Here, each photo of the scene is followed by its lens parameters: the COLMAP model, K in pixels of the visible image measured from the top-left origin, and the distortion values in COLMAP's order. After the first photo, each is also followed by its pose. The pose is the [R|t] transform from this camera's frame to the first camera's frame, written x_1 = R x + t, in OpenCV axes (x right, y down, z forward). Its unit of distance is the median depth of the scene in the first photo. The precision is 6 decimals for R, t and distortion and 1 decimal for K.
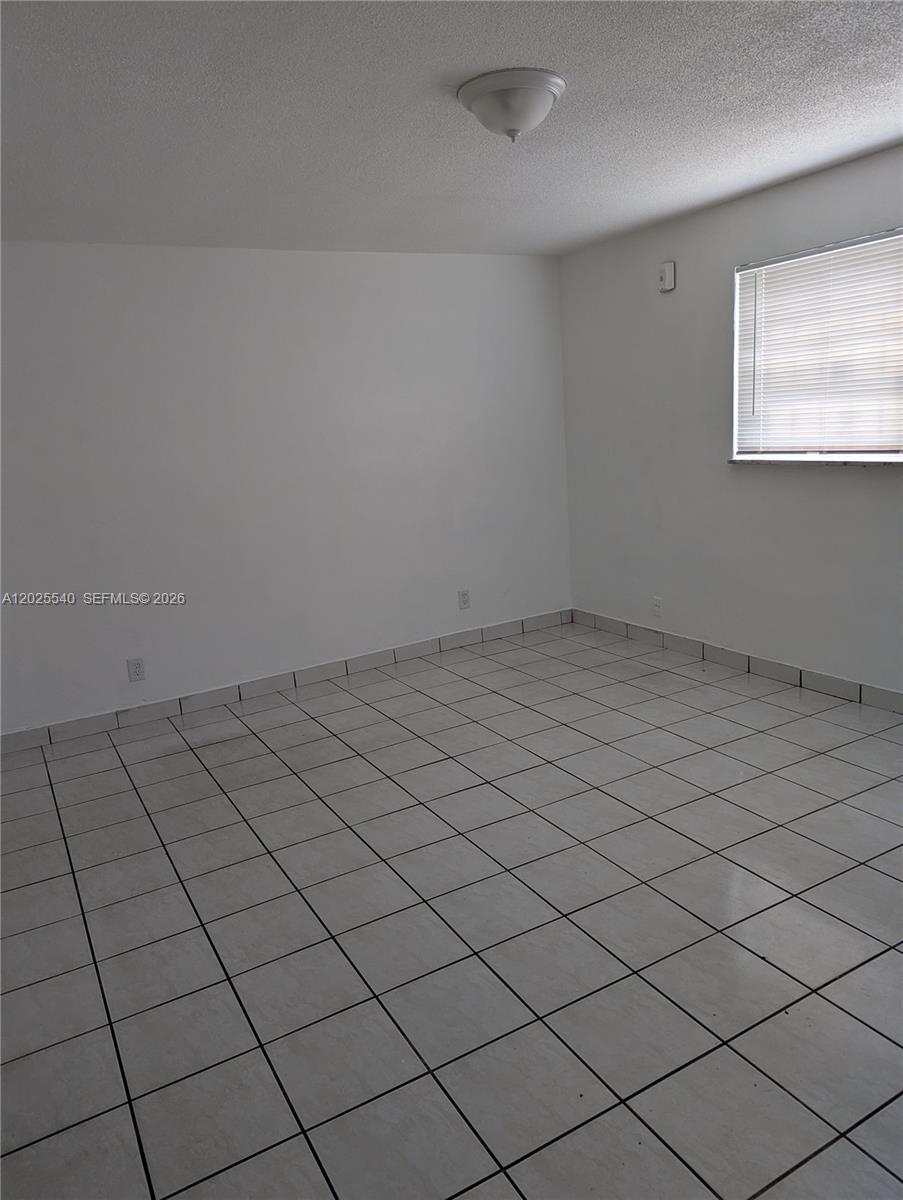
lens RADIAL K [[853.2, 0, 453.3], [0, 853.2, 600.4], [0, 0, 1]] dist [0.021766, -0.016440]
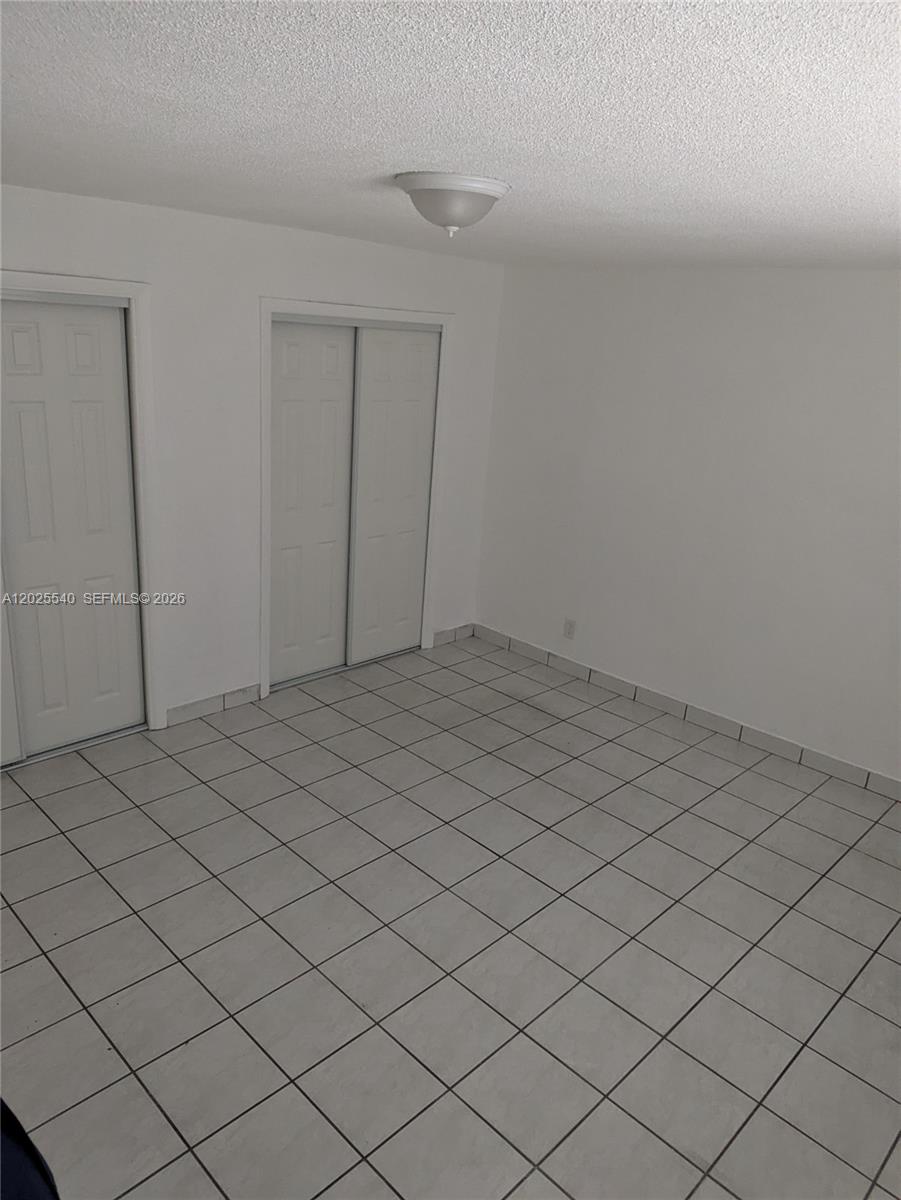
lens RADIAL K [[853.2, 0, 453.1], [0, 853.2, 599.6], [0, 0, 1]] dist [0.021766, -0.016440]
pose [[0.266076, 0.384714, -0.883854, 0.654945], [-0.299498, 0.904521, 0.303549, -0.282716], [0.916245, 0.183946, 0.355893, 0.456871]]
